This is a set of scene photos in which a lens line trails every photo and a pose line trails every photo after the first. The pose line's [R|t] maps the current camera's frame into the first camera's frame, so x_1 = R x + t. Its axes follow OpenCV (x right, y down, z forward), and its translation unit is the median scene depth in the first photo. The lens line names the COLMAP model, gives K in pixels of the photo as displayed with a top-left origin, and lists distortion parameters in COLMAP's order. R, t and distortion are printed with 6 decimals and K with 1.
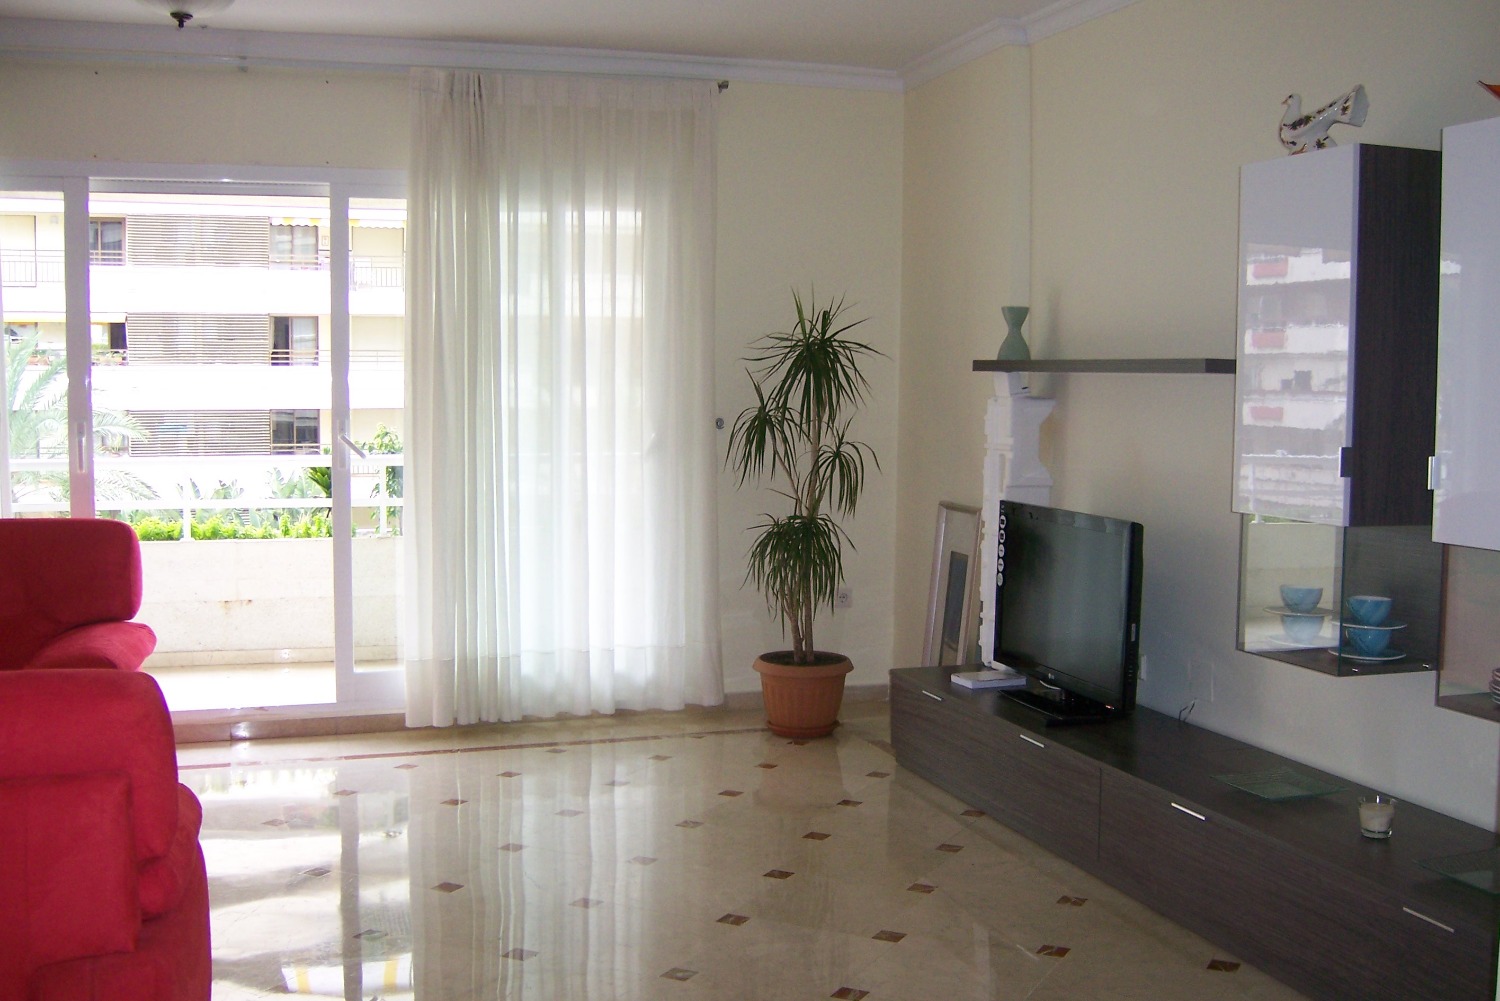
lens RADIAL K [[1609.8, 0, 754.2], [0, 1609.8, 505.7], [0, 0, 1]] dist [-0.139321, 0.000000]
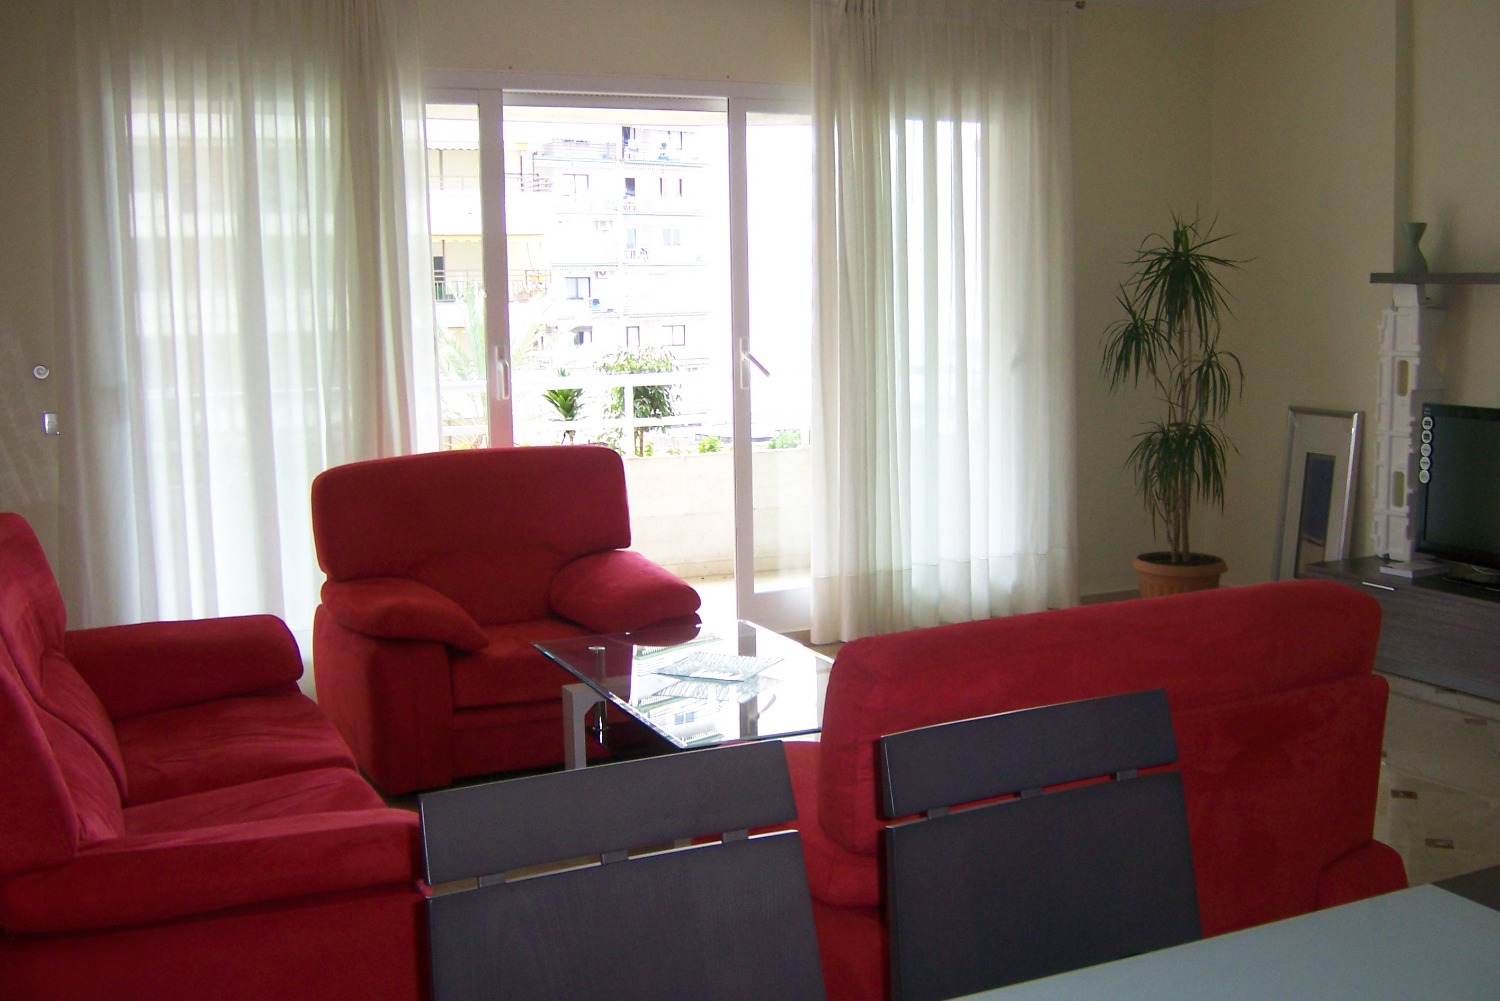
lens RADIAL K [[1609.8, 0, 745.5], [0, 1609.8, 503.0], [0, 0, 1]] dist [-0.139321, 0.000000]
pose [[0.991992, -0.036031, 0.121049, -0.378060], [0.029555, 0.998056, 0.054870, -0.006893], [-0.122791, -0.050853, 0.991129, 0.005454]]
